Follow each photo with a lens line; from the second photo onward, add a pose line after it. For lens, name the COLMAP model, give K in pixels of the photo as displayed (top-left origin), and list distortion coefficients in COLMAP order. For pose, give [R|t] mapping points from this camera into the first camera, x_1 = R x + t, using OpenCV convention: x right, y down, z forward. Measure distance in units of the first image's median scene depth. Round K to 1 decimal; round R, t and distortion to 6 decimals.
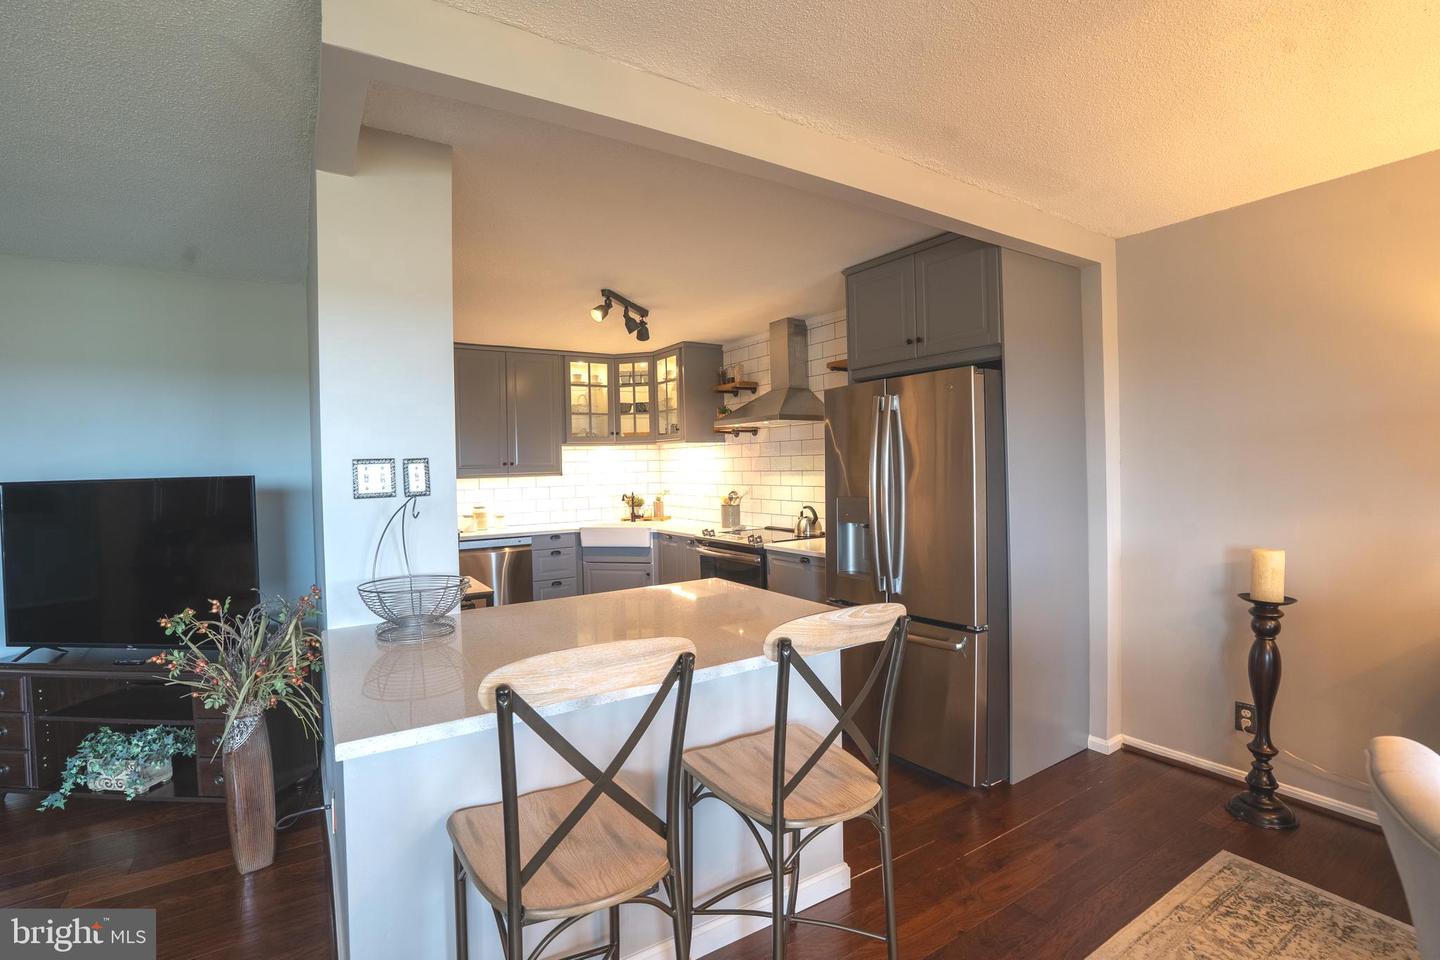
lens RADIAL K [[679.0, 0, 709.8], [0, 679.0, 478.8], [0, 0, 1]] dist [-0.021305, 0.001104]
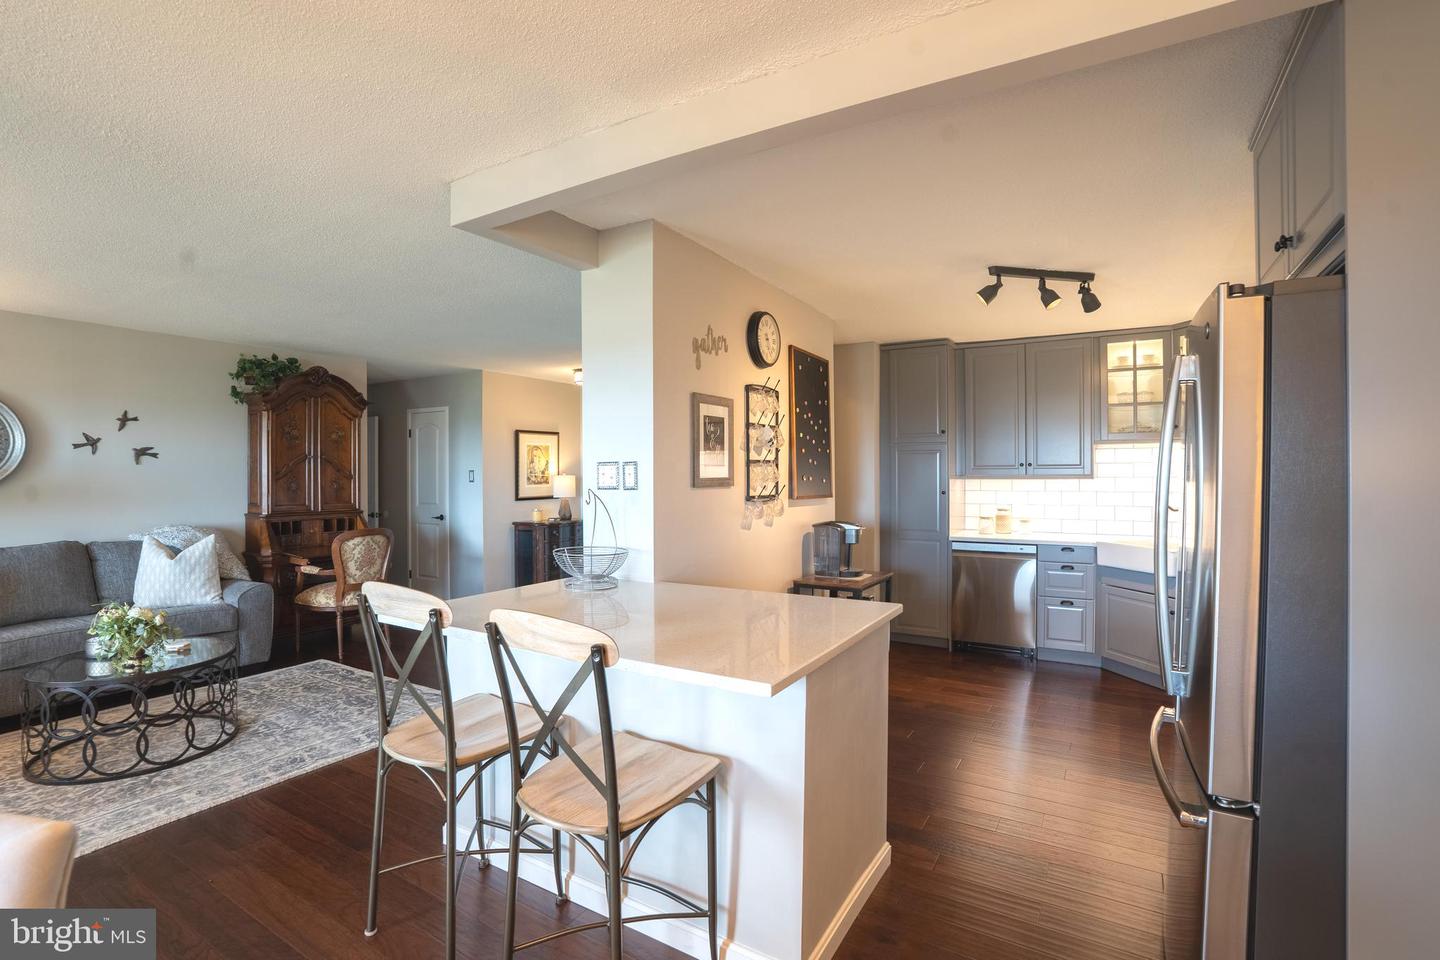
lens RADIAL K [[679.0, 0, 709.1], [0, 679.0, 477.7], [0, 0, 1]] dist [-0.021305, 0.001104]
pose [[0.494124, 0.023879, -0.869063, 0.294991], [-0.023179, 0.999629, 0.014287, -0.007710], [0.869082, 0.013084, 0.494494, 0.174741]]
